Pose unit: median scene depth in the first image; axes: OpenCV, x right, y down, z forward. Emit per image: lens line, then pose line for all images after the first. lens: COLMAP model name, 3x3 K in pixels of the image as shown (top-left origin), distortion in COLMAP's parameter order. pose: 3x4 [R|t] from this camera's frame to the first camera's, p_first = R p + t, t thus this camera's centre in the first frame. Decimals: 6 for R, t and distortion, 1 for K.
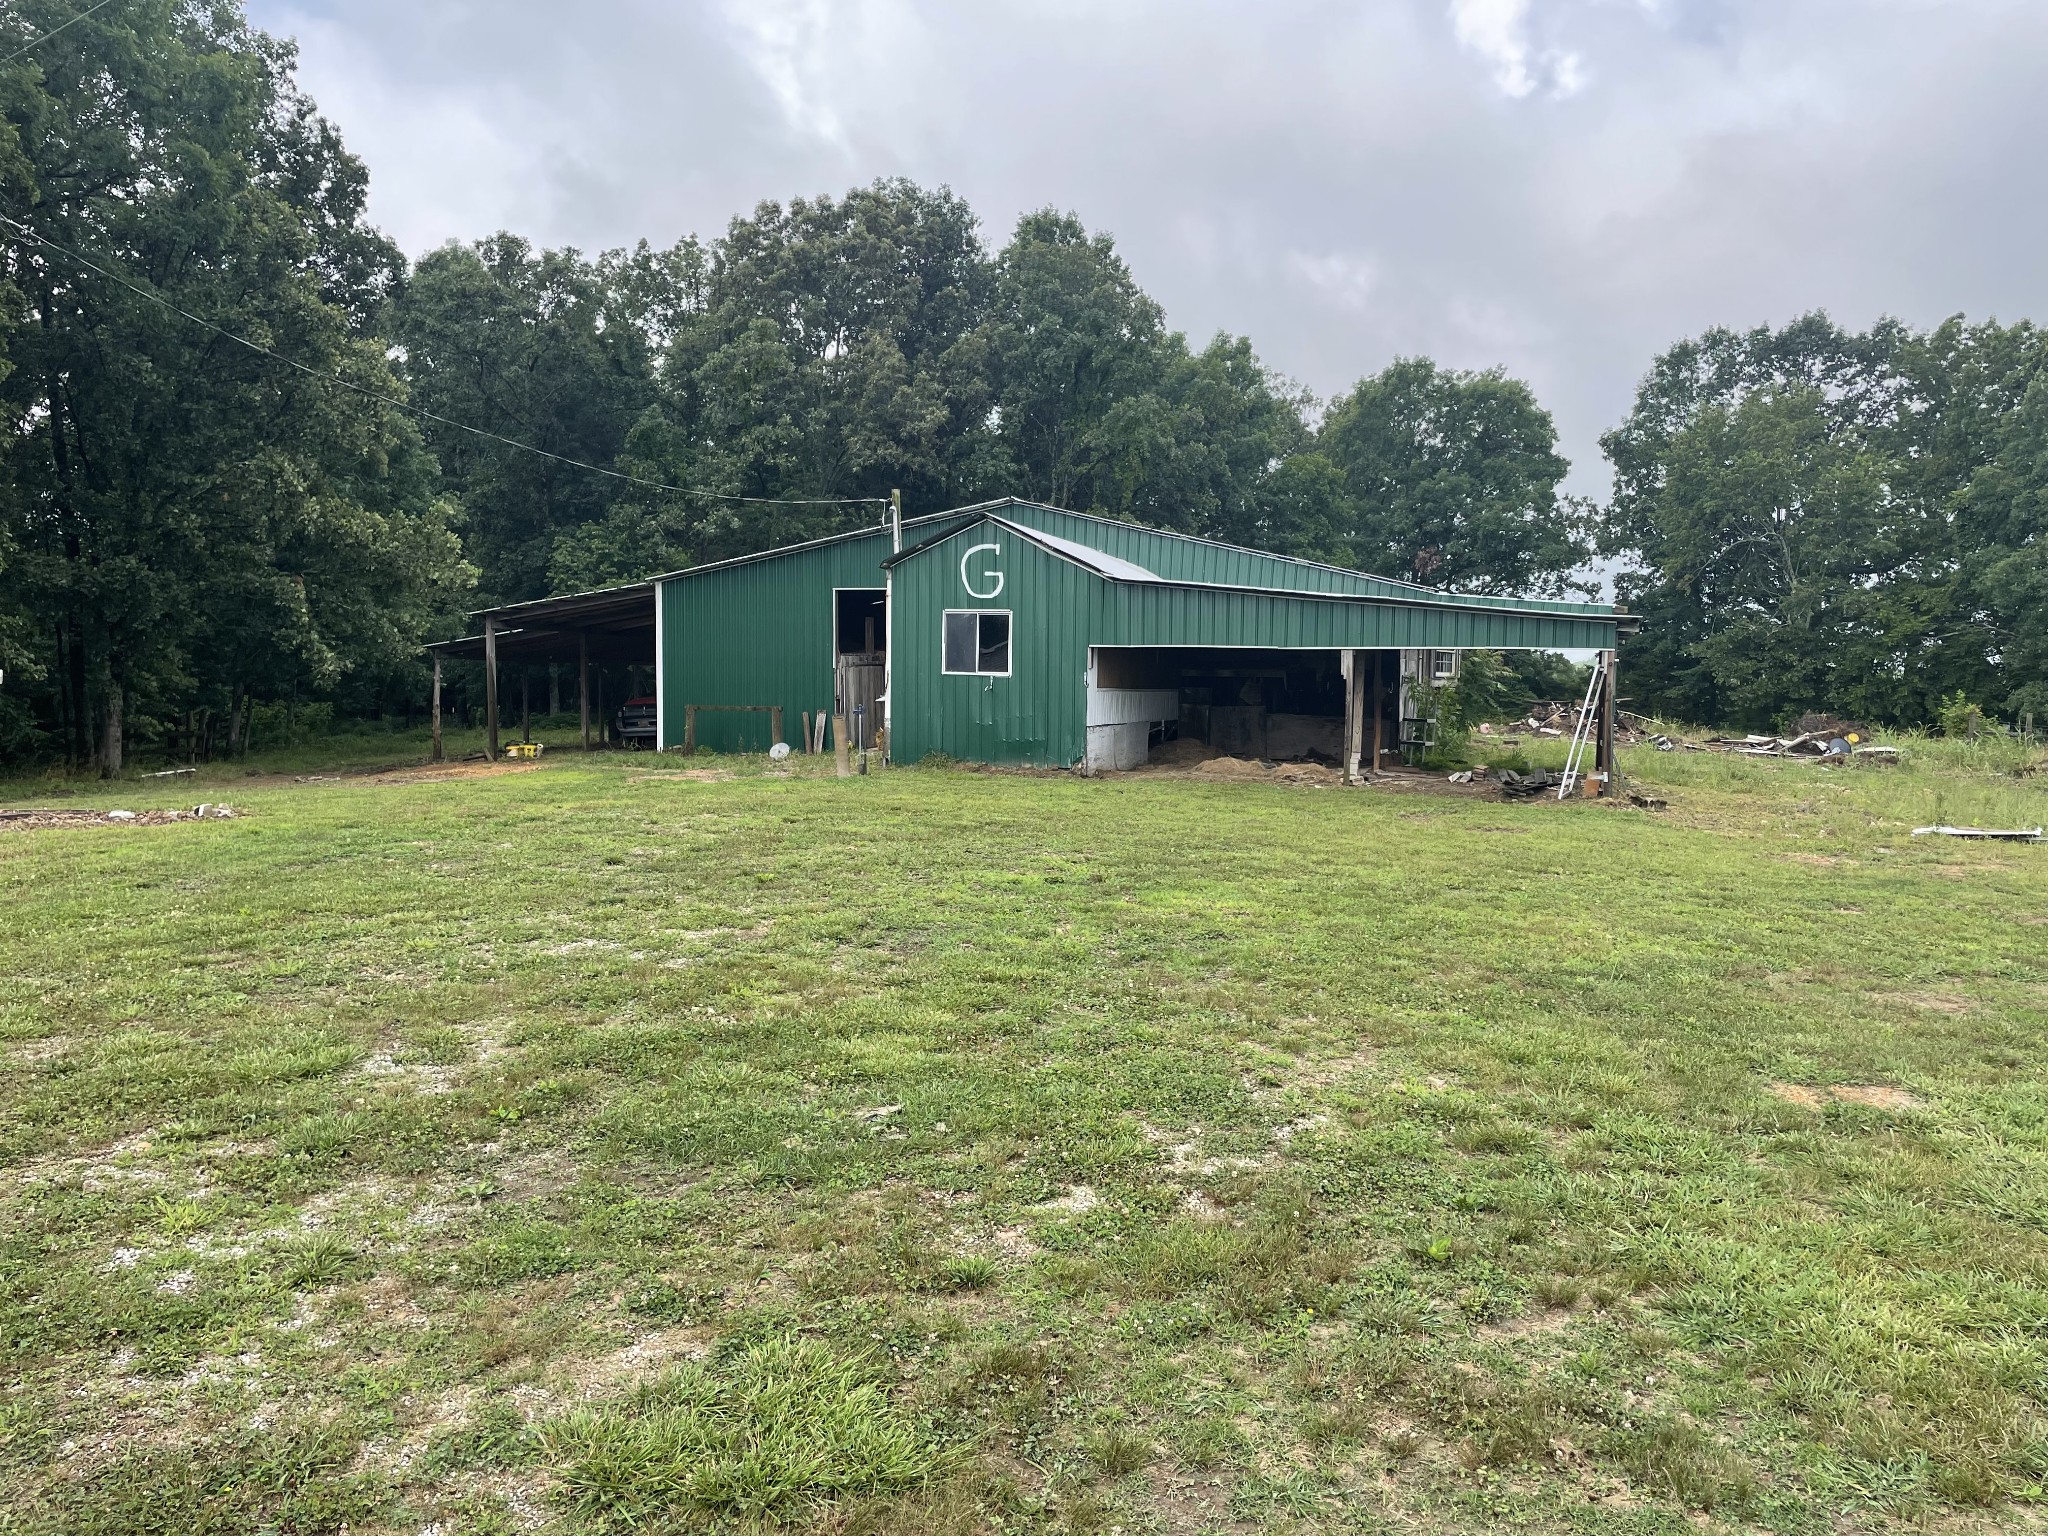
lens RADIAL K [[1549.8, 0, 1015.1], [0, 1549.8, 768.8], [0, 0, 1]] dist [0.086606, -0.112788]
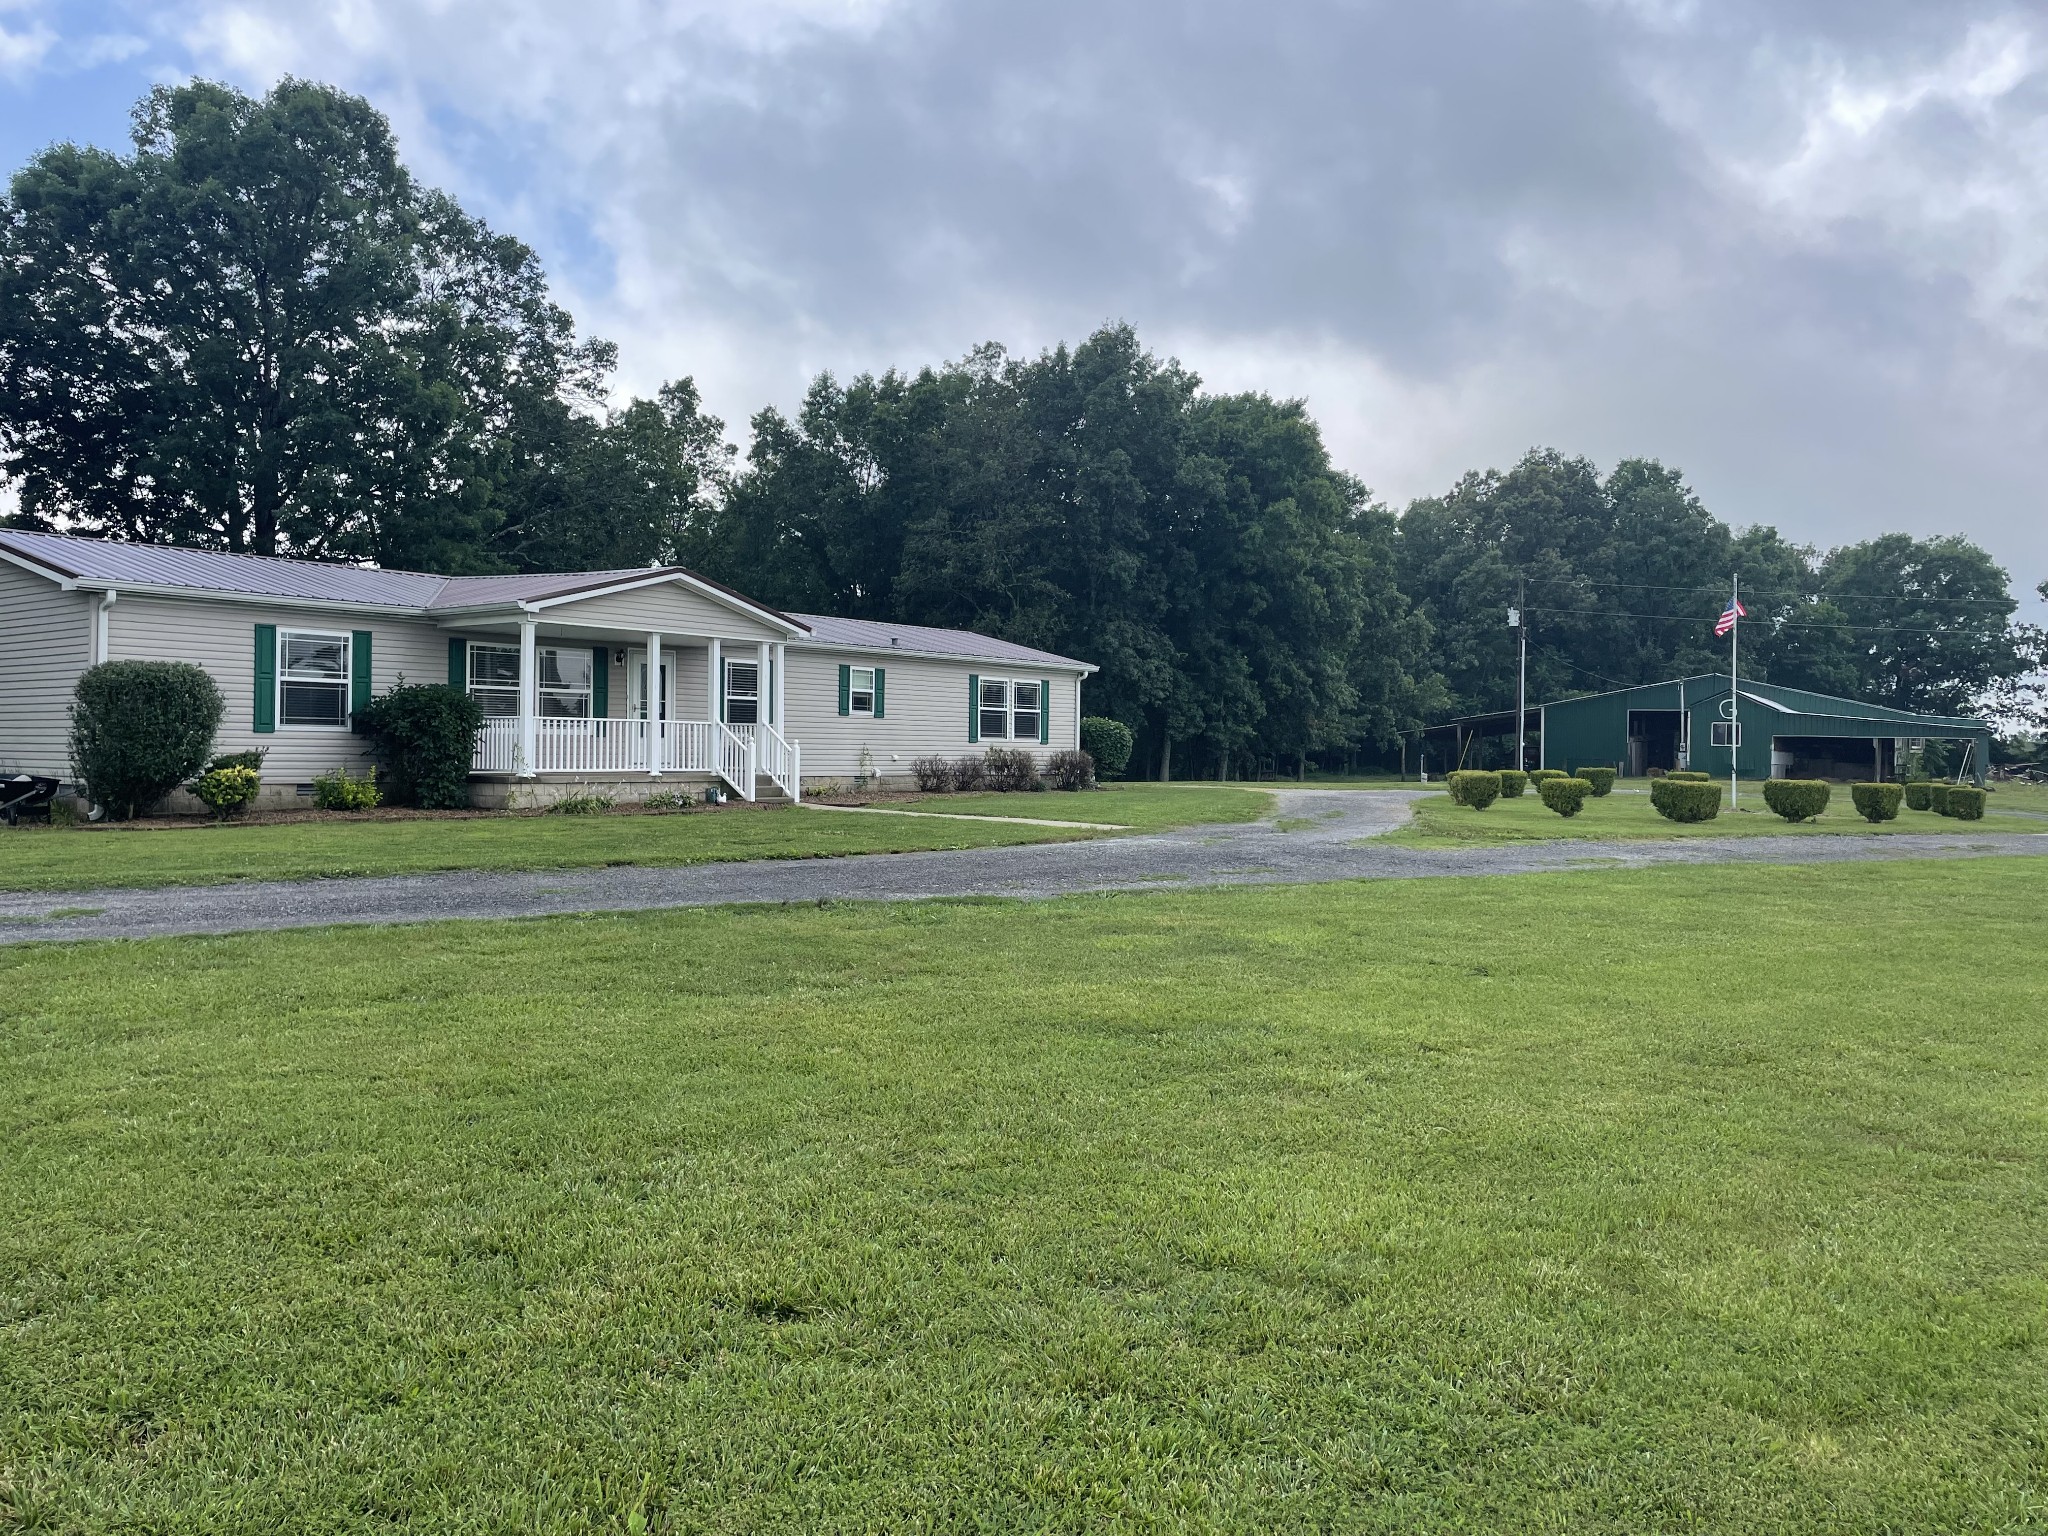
lens RADIAL K [[1549.8, 0, 1018.6], [0, 1549.8, 760.3], [0, 0, 1]] dist [0.086606, -0.112788]
pose [[0.966863, 0.008789, -0.255146, -0.182778], [-0.022017, 0.998554, -0.049034, 0.045188], [0.254347, 0.053026, 0.965658, -0.703096]]
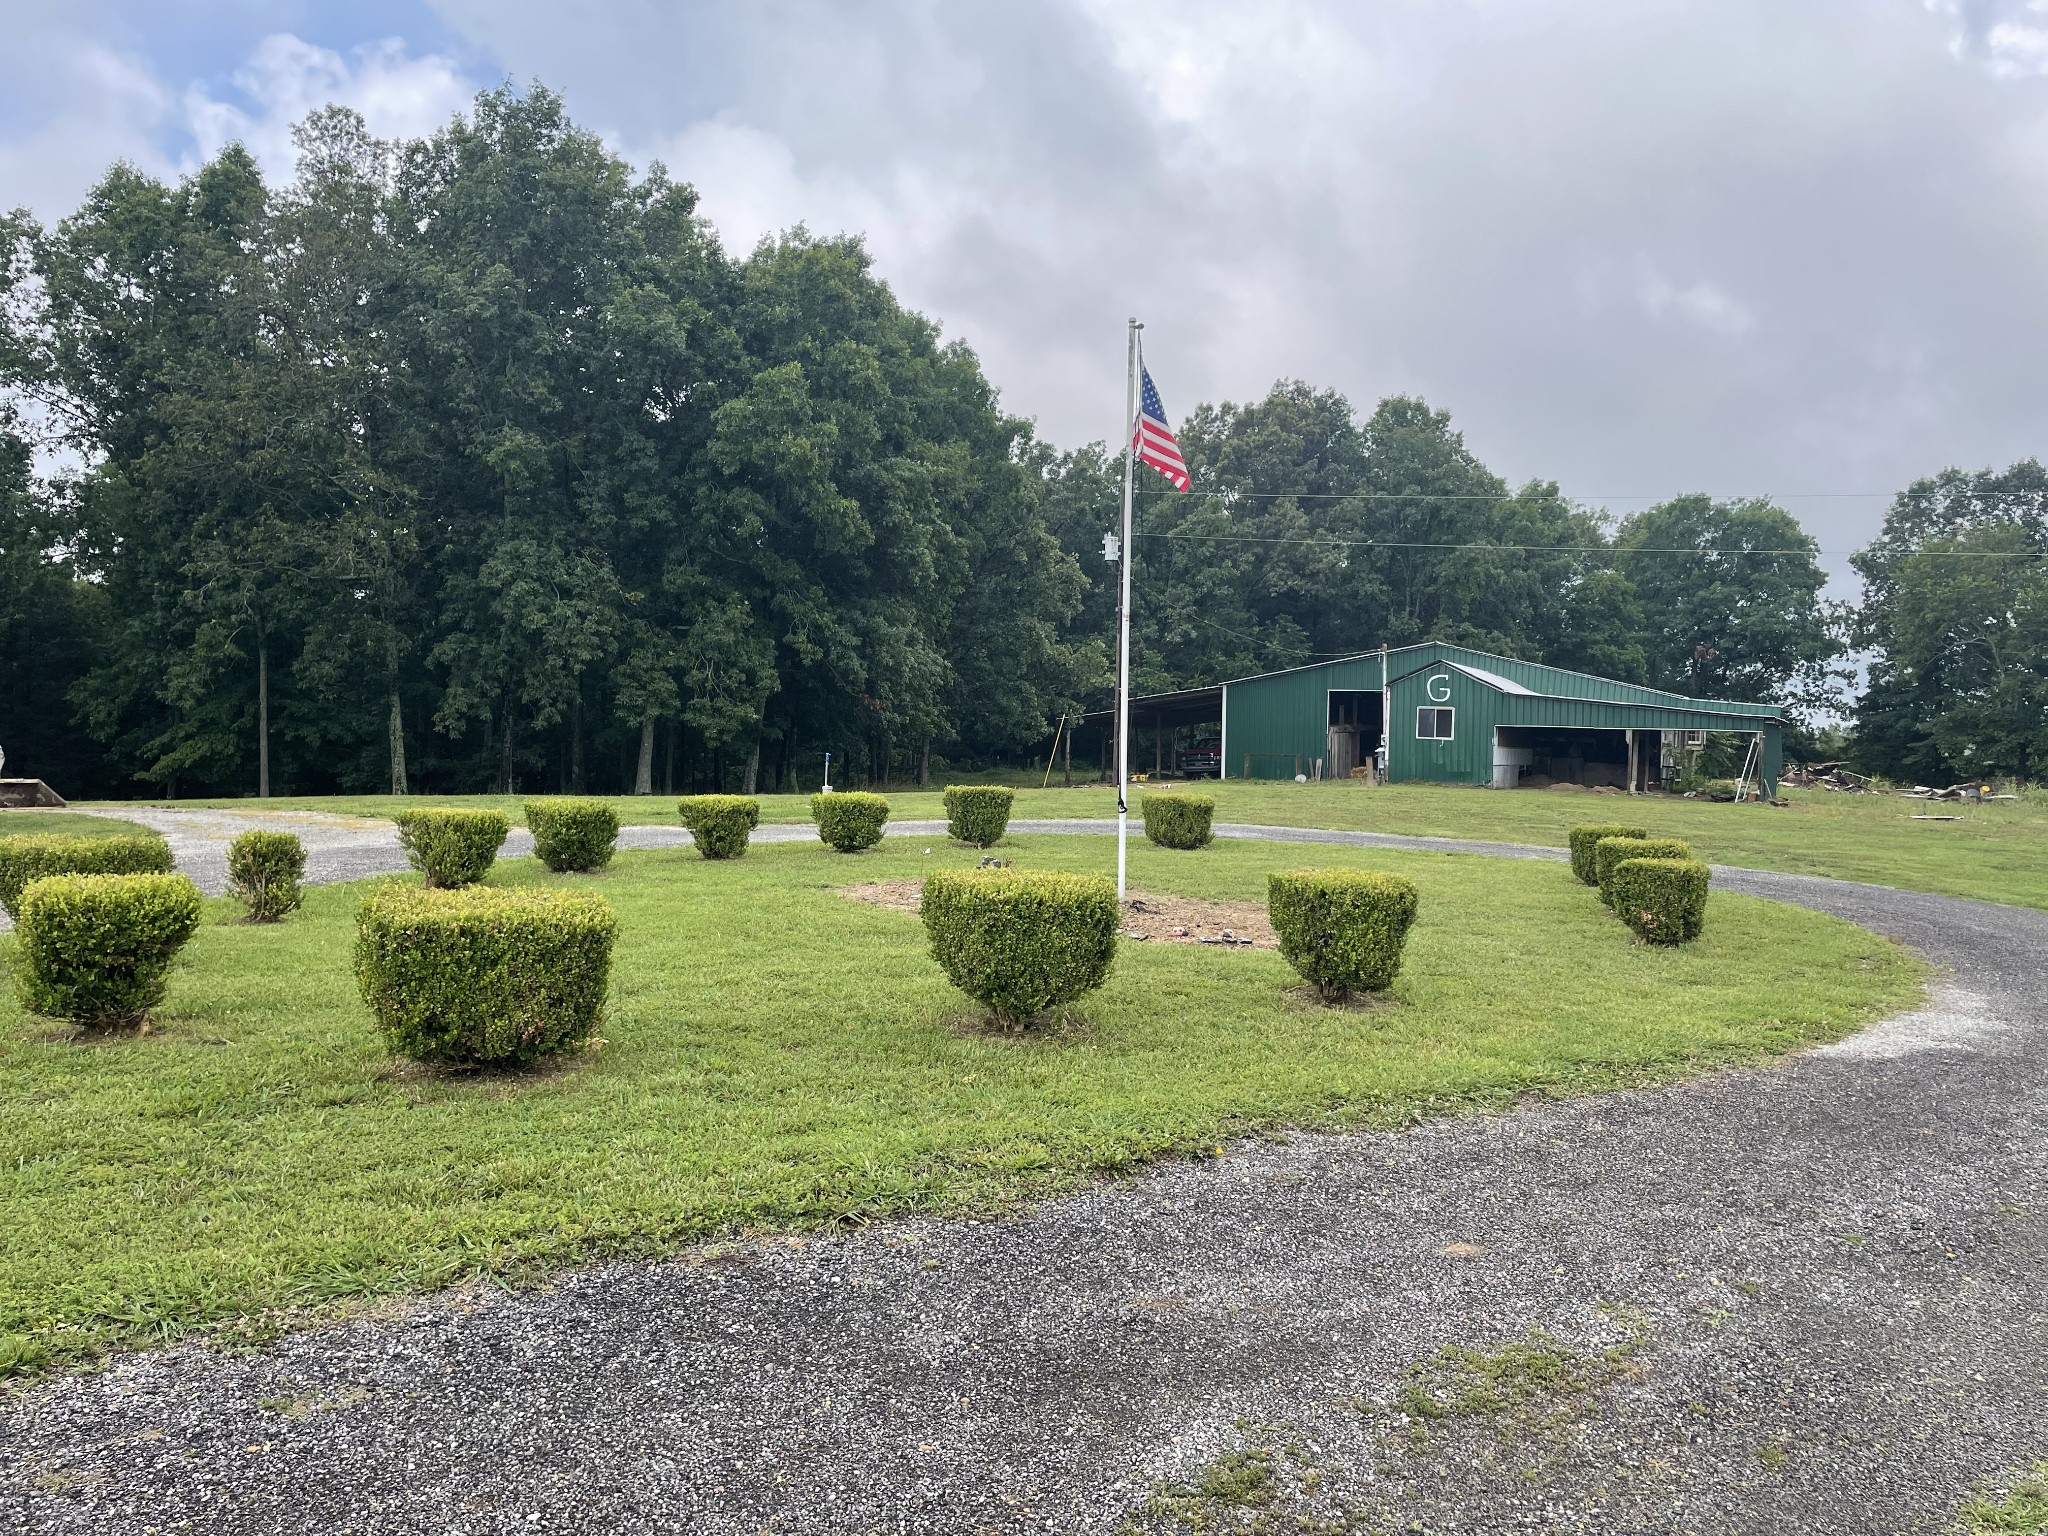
lens RADIAL K [[1549.8, 0, 1027.9], [0, 1549.8, 756.3], [0, 0, 1]] dist [0.086606, -0.112788]
pose [[0.986427, 0.015318, -0.163483, -0.073372], [-0.023103, 0.998682, -0.045830, 0.022838], [0.162565, 0.048985, 0.985481, -0.370173]]
